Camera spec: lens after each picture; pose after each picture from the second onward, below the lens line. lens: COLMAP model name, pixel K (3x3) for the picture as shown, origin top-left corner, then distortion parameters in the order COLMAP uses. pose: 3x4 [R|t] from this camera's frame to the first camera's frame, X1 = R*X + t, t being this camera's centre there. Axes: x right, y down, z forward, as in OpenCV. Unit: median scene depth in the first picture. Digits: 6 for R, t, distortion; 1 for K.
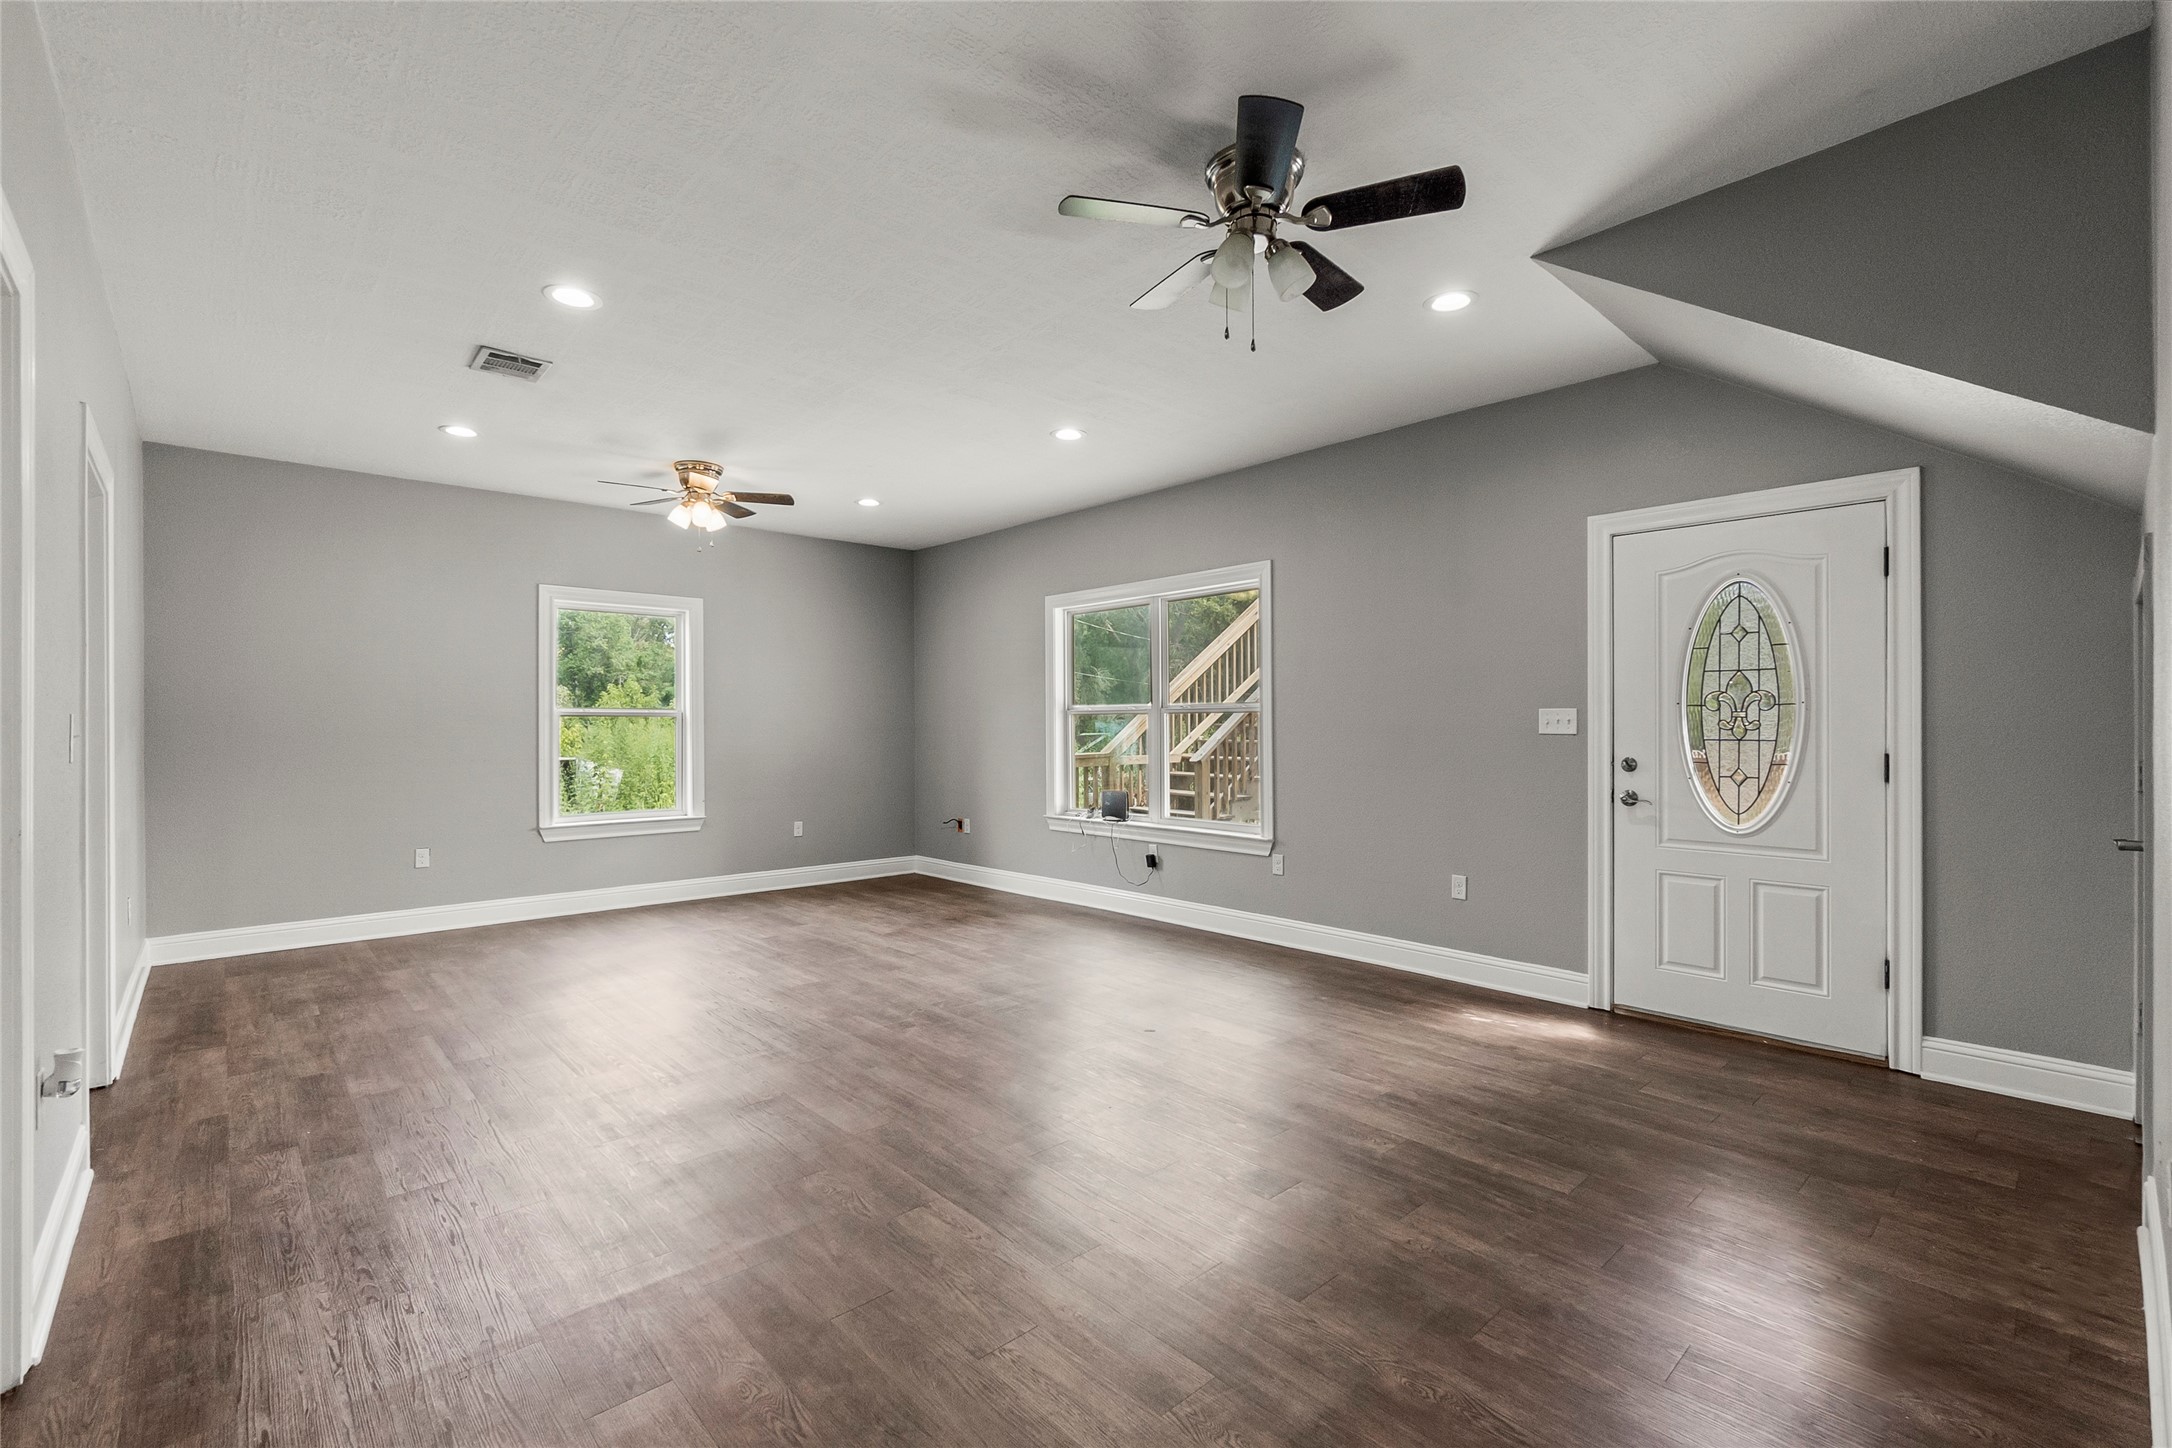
lens RADIAL K [[949.6, 0, 1083.2], [0, 949.6, 726.7], [0, 0, 1]] dist [-0.001427, 0.000042]
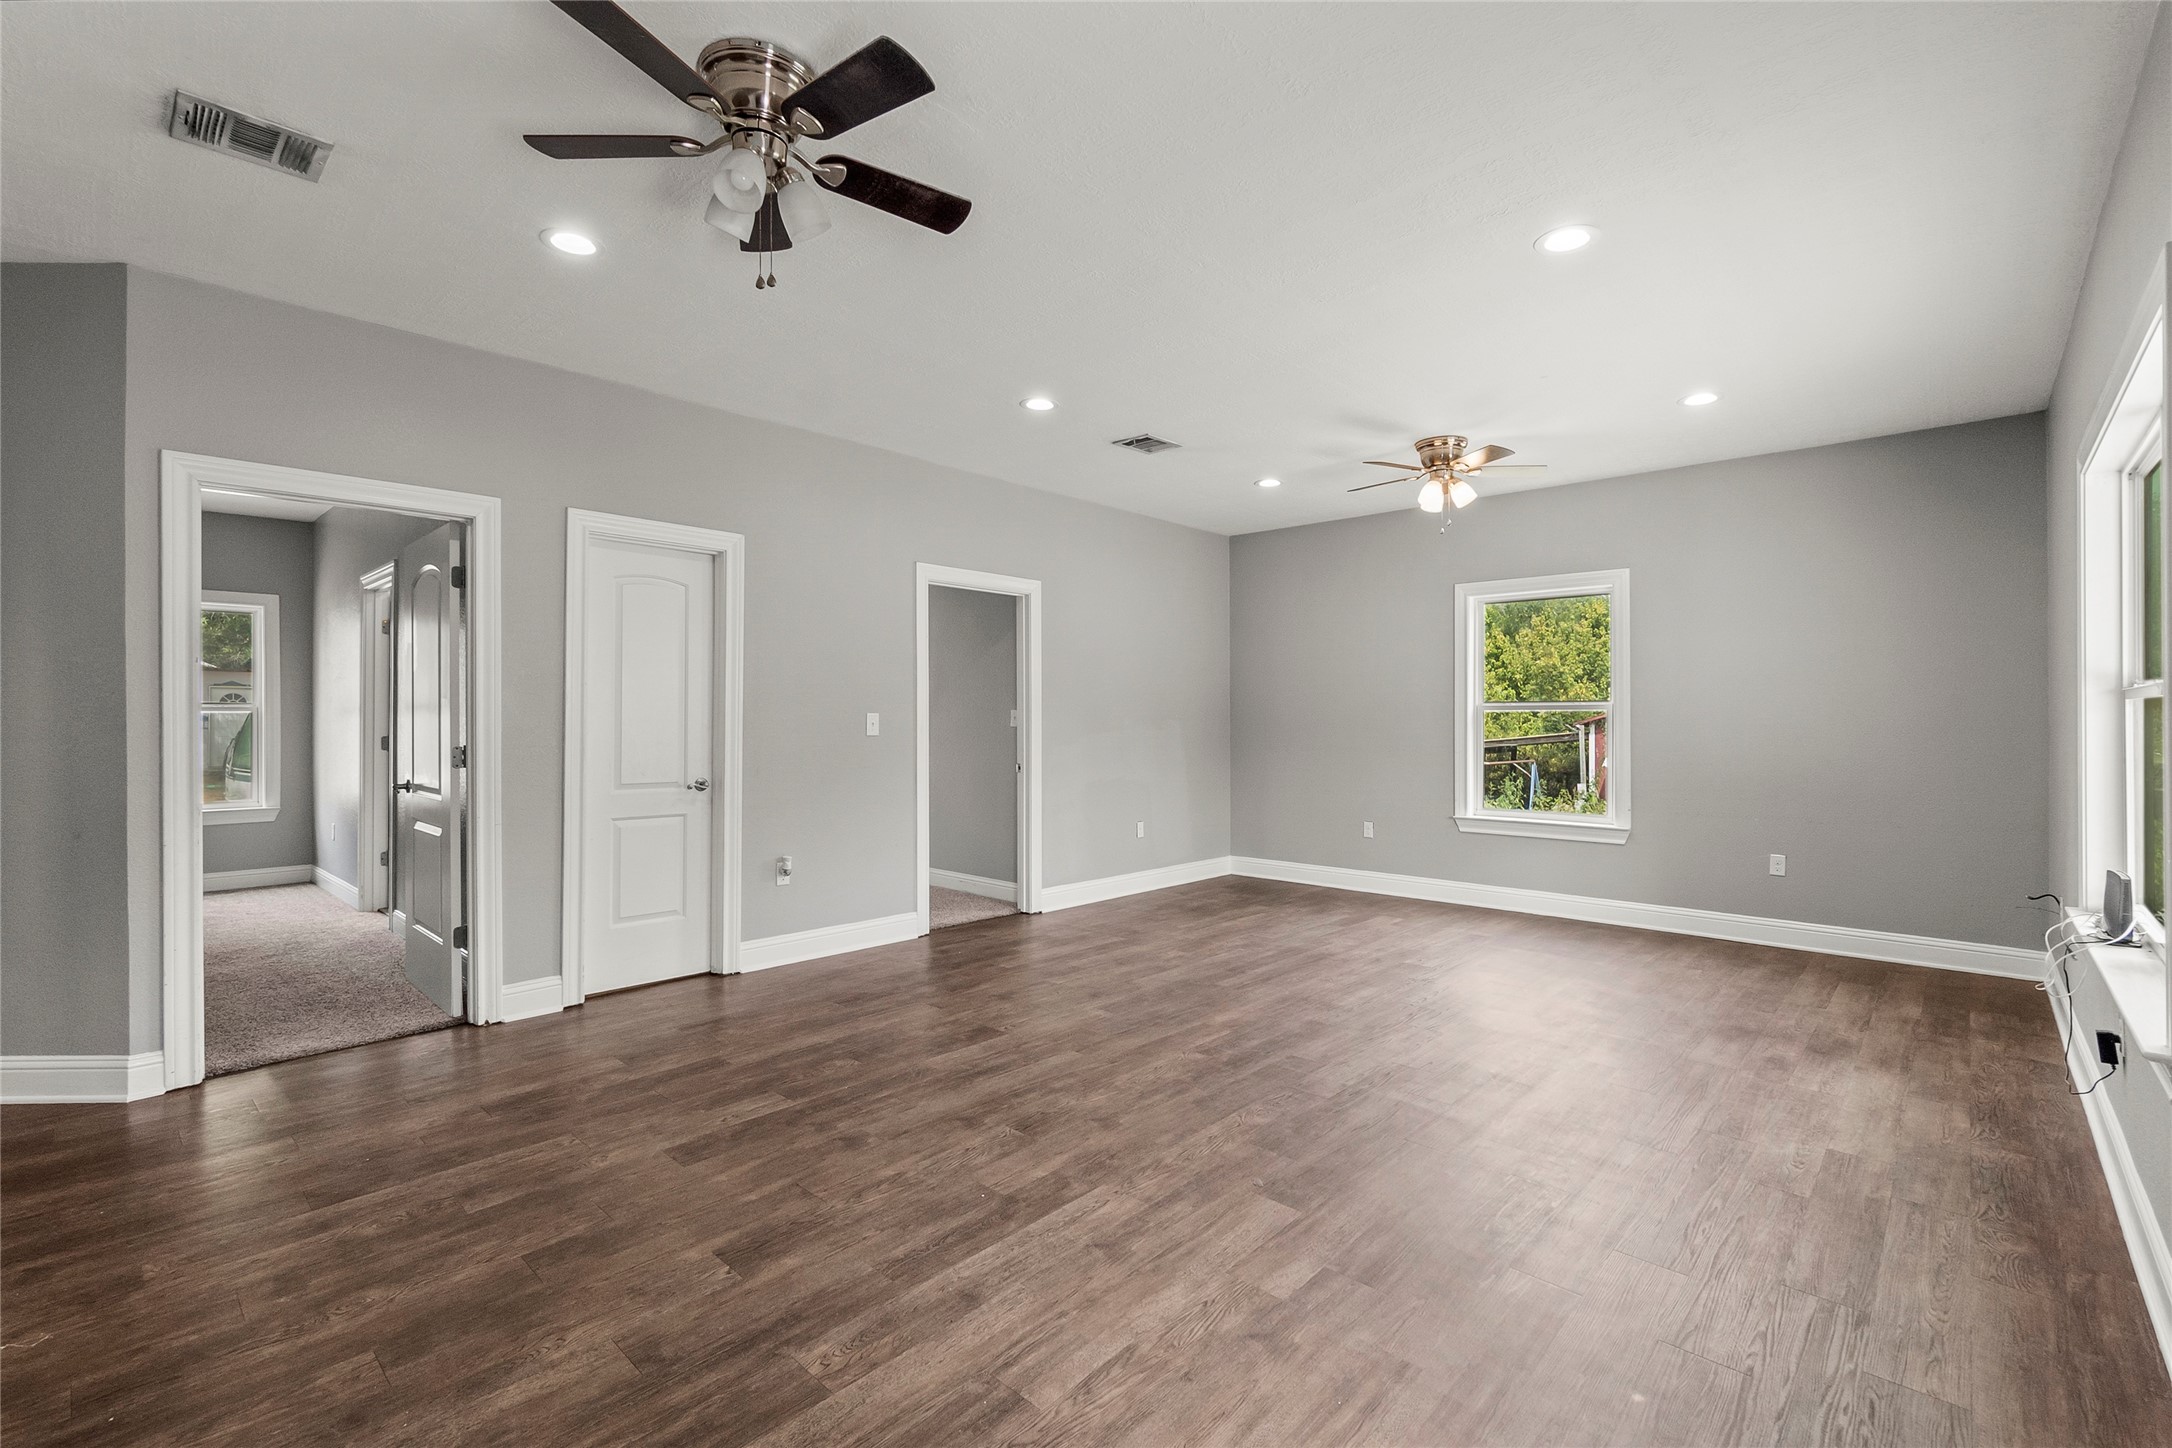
lens RADIAL K [[949.6, 0, 1080.3], [0, 949.6, 719.4], [0, 0, 1]] dist [-0.001427, 0.000042]
pose [[0.081780, 0.002005, -0.996648, 0.719075], [-0.002153, 0.999996, 0.001836, -0.003444], [0.996648, 0.001996, 0.081784, 0.822197]]
